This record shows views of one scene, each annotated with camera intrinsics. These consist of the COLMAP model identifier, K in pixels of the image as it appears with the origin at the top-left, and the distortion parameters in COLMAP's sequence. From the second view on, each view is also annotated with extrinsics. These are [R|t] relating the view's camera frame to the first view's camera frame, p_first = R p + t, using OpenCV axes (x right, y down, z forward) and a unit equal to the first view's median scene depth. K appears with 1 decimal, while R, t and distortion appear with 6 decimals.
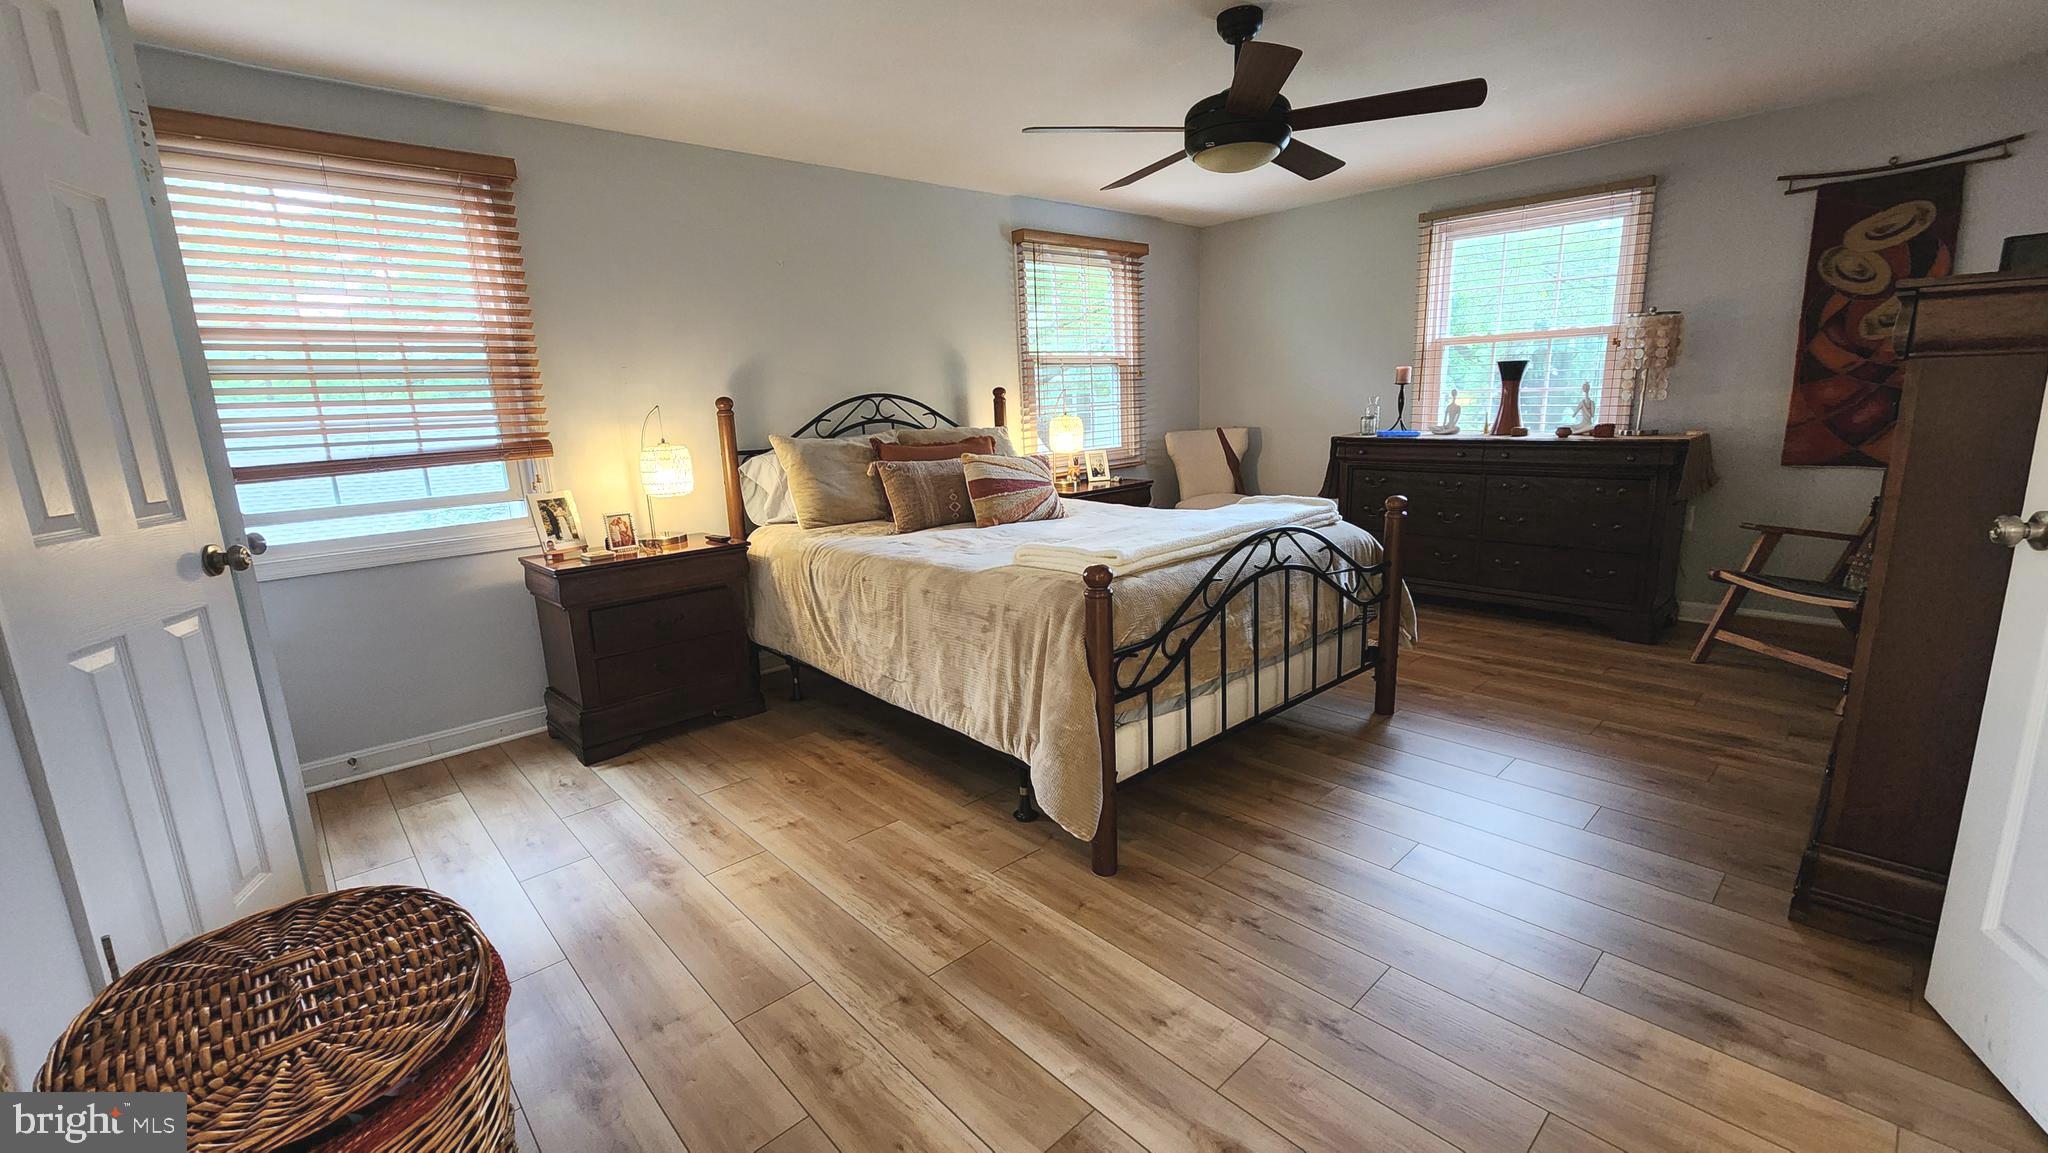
lens RADIAL K [[840.0, 0, 1012.7], [0, 840.0, 574.9], [0, 0, 1]] dist [0.001314, -0.000700]
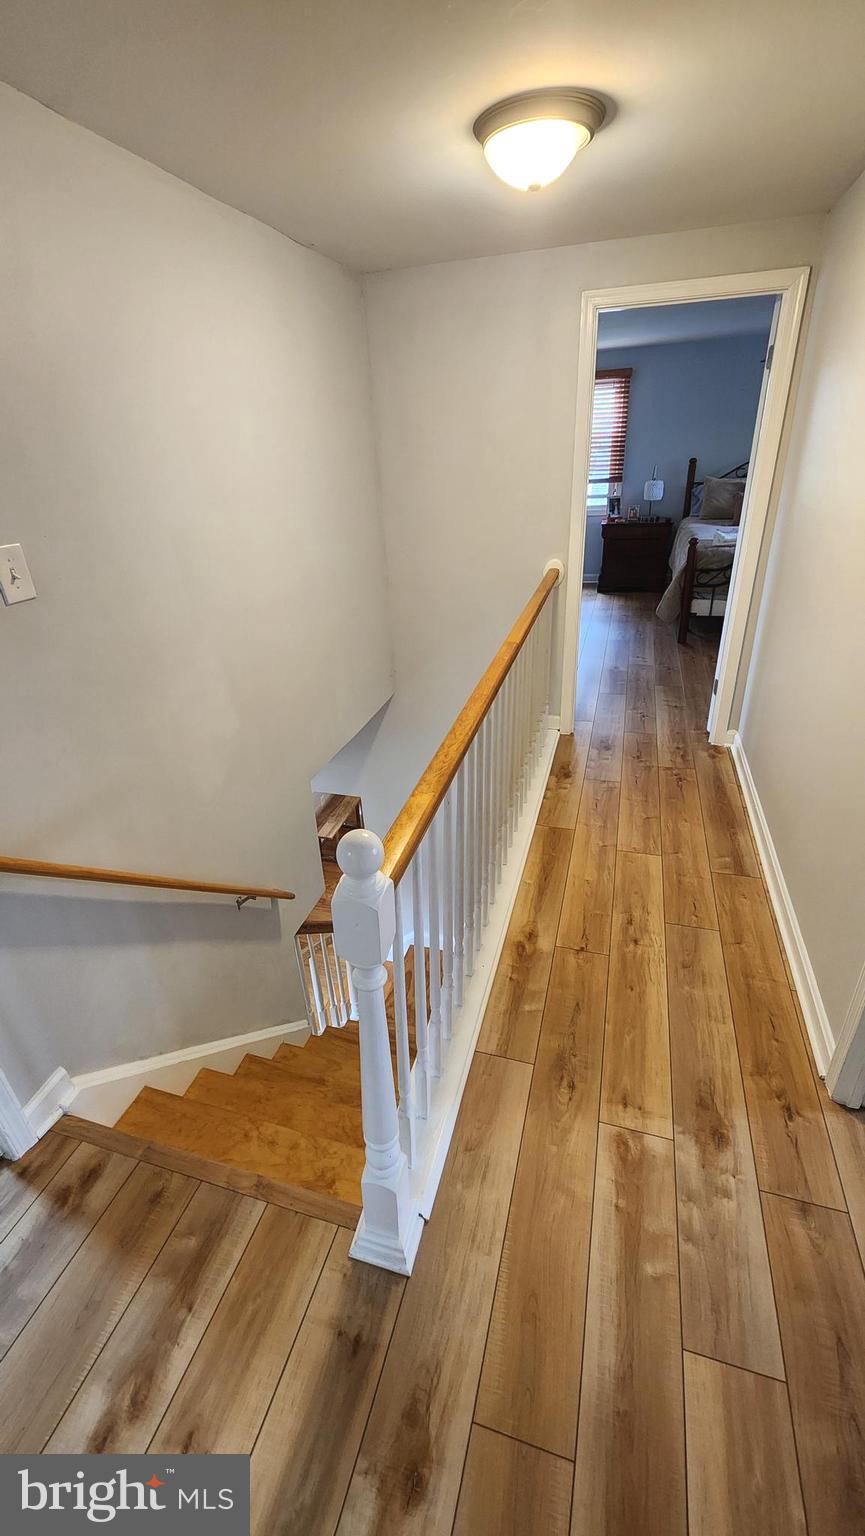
lens RADIAL K [[630.0, 0, 429.5], [0, 630.0, 761.8], [0, 0, 1]] dist [0.001314, -0.000700]
pose [[0.511178, 0.403579, -0.758829, 1.126989], [-0.142607, 0.910487, 0.388172, -0.014864], [0.847562, -0.090211, 0.522974, -0.750598]]
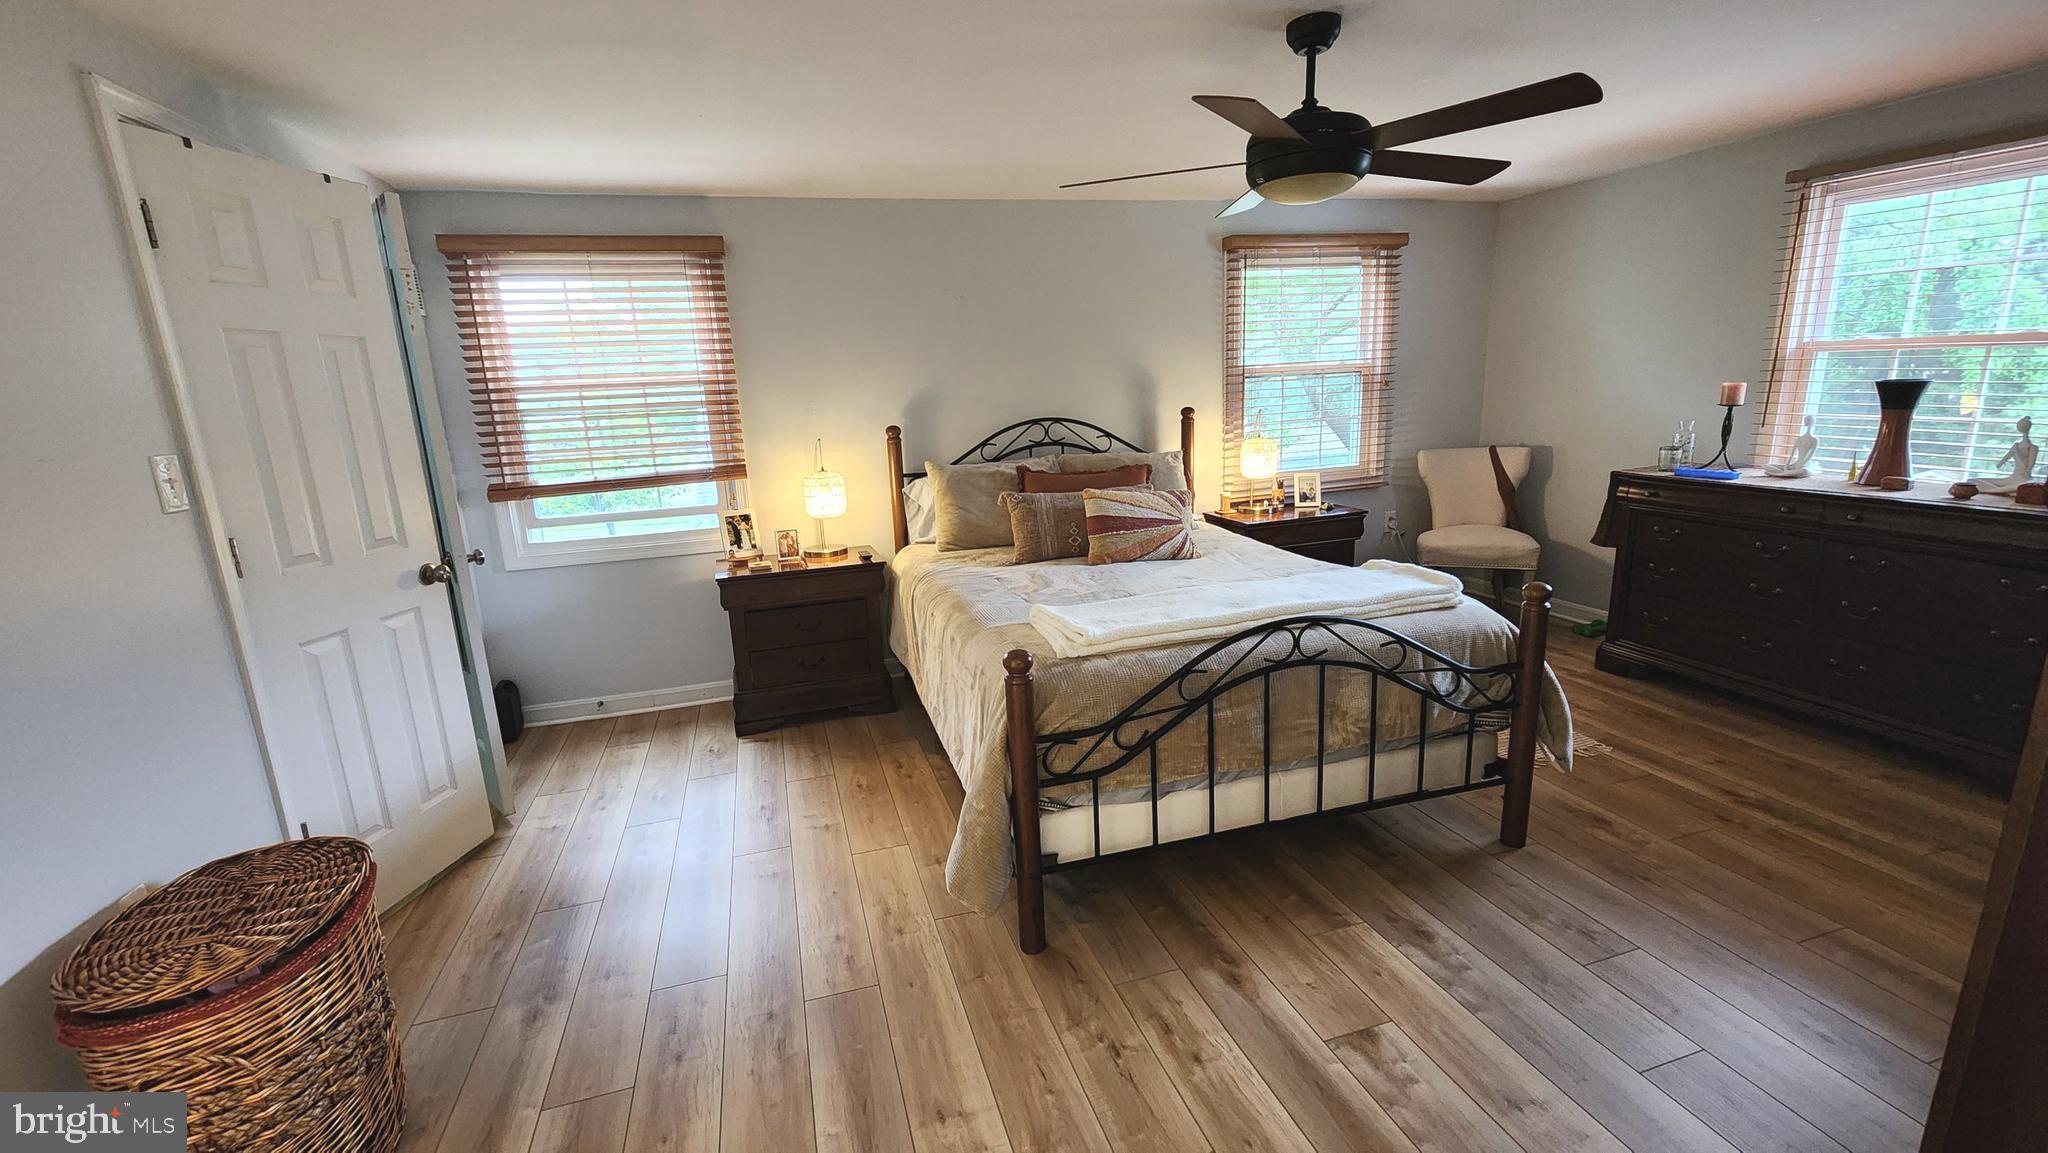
lens RADIAL K [[840.0, 0, 1008.5], [0, 840.0, 575.3], [0, 0, 1]] dist [0.001314, -0.000700]
pose [[0.899612, 0.094988, -0.426234, 0.332248], [-0.079308, 0.995363, 0.054432, -0.100470], [0.429427, -0.015163, 0.902974, 0.064073]]
